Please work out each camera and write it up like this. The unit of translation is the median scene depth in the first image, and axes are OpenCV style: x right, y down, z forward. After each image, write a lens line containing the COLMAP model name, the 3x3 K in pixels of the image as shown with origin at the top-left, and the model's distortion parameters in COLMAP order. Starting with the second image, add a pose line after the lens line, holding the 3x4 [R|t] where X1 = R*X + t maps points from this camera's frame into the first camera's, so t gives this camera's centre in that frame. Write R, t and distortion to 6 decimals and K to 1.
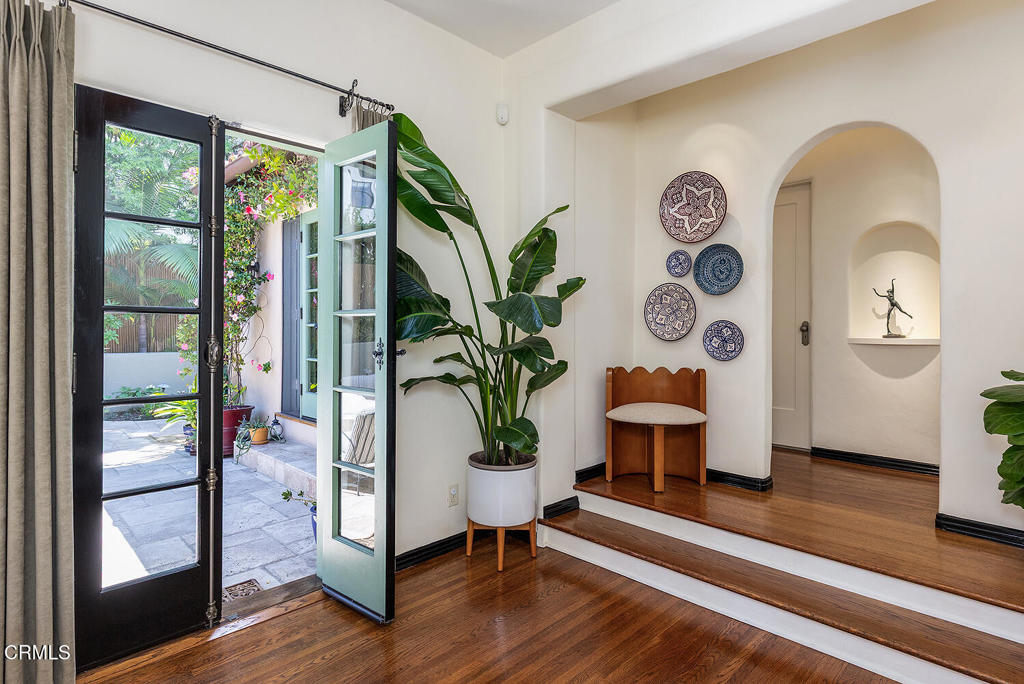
lens RADIAL K [[535.3, 0, 510.5], [0, 535.3, 328.8], [0, 0, 1]] dist [0.000771, -0.000080]
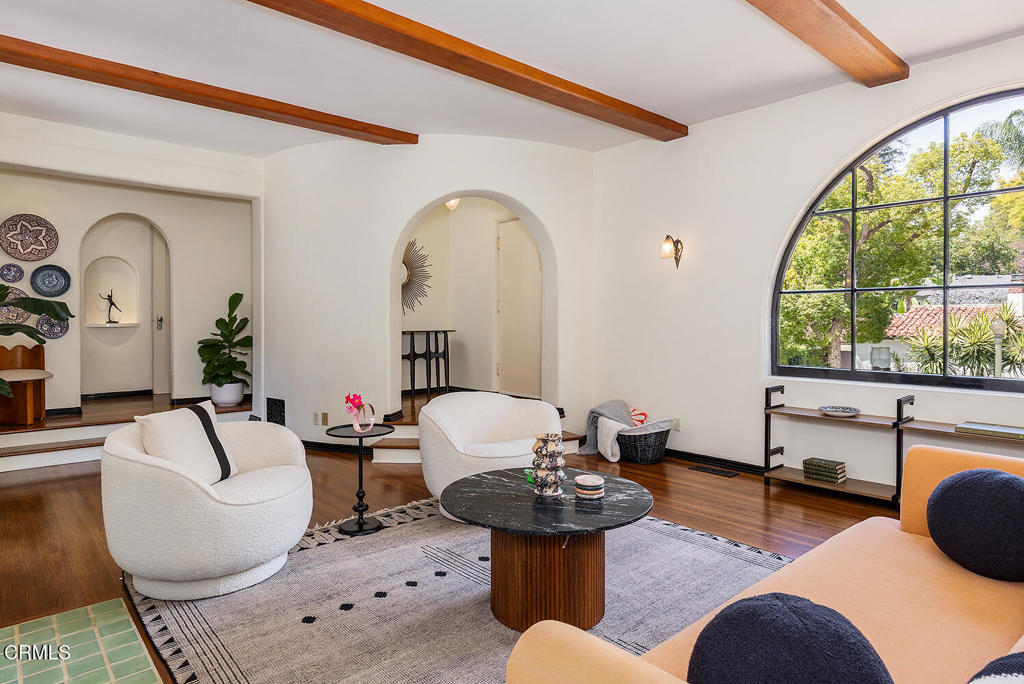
lens RADIAL K [[598.3, 0, 512.6], [0, 598.3, 325.1], [0, 0, 1]] dist [-0.000441, -0.000043]
pose [[0.069944, -0.015933, 0.997424, -1.264776], [0.005066, 0.999865, 0.015617, -0.000161], [-0.997538, 0.003960, 0.070015, -0.478180]]
